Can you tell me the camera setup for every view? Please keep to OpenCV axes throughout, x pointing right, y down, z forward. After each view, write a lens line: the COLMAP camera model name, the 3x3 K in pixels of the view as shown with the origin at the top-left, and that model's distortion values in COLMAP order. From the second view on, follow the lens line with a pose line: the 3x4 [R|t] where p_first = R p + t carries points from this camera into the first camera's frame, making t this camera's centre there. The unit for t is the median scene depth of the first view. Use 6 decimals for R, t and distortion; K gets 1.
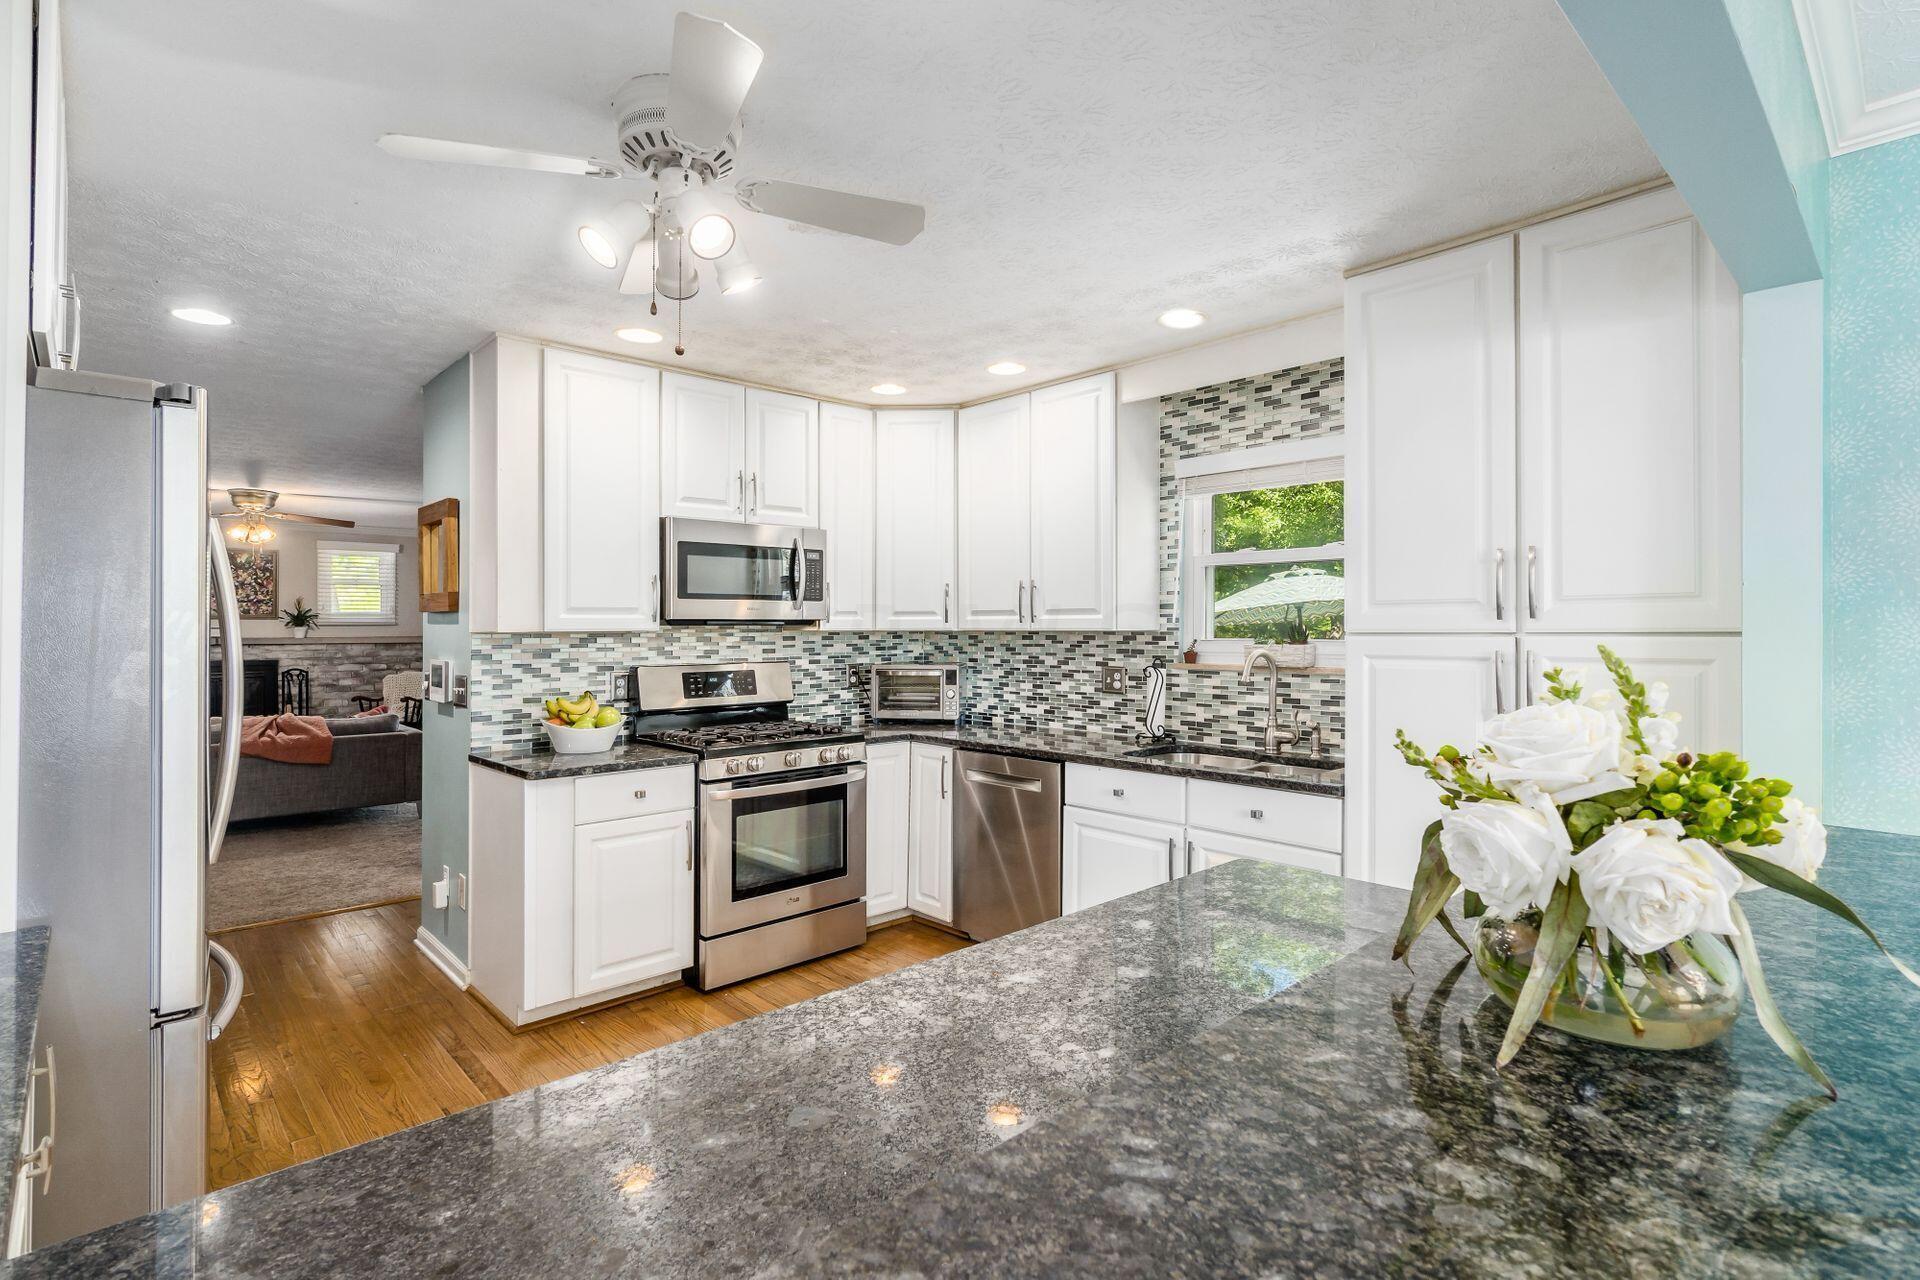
lens RADIAL K [[934.7, 0, 953.8], [0, 934.7, 684.3], [0, 0, 1]] dist [-0.000500, -0.000447]
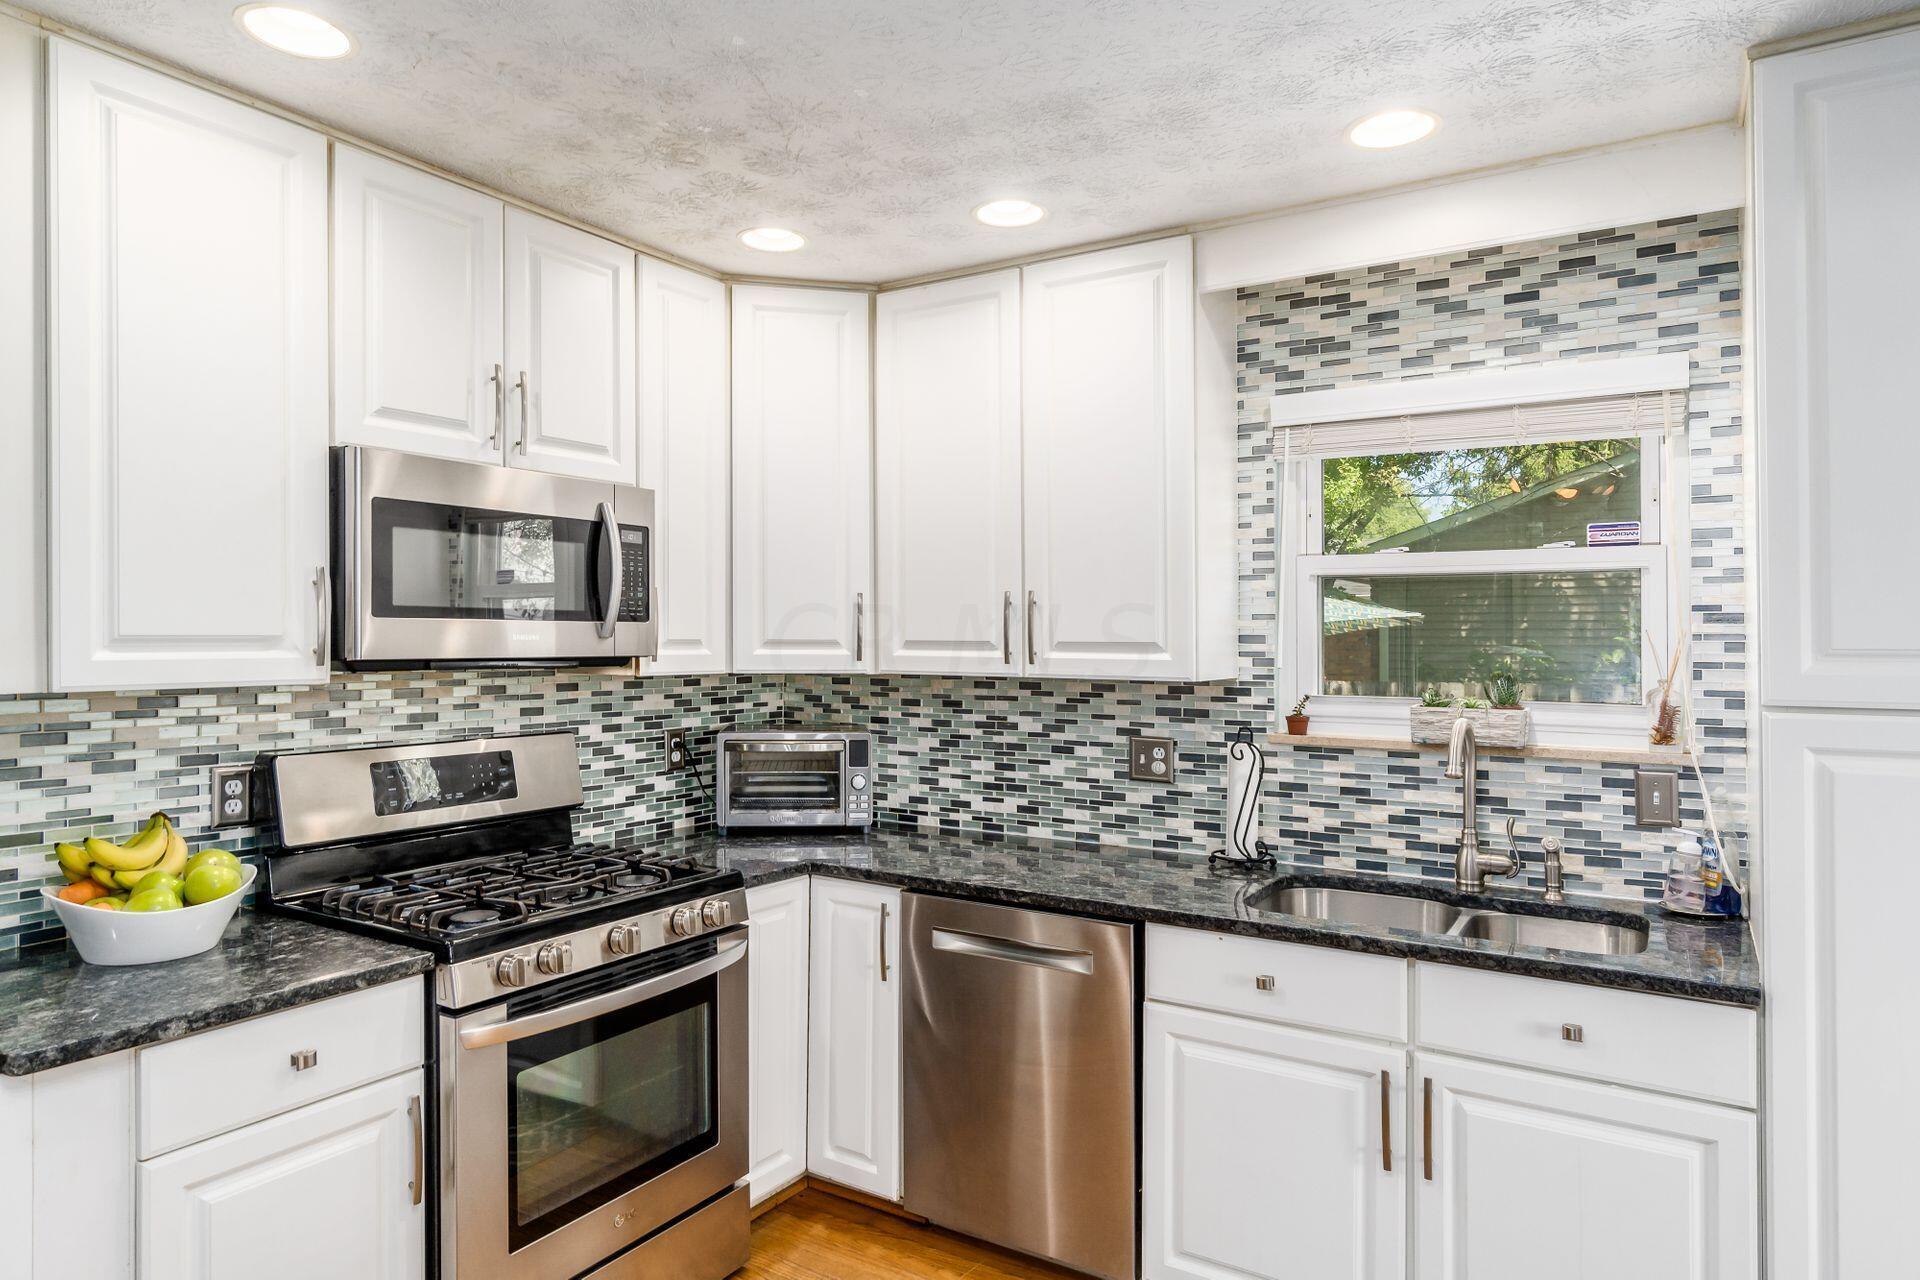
lens RADIAL K [[1154.3, 0, 950.4], [0, 1154.3, 703.9], [0, 0, 1]] dist [-0.009134, 0.003747]
pose [[0.967495, -0.005786, 0.252825, -0.147663], [0.007131, 0.999965, -0.004404, -0.039658], [-0.252791, 0.006064, 0.967502, 0.330184]]
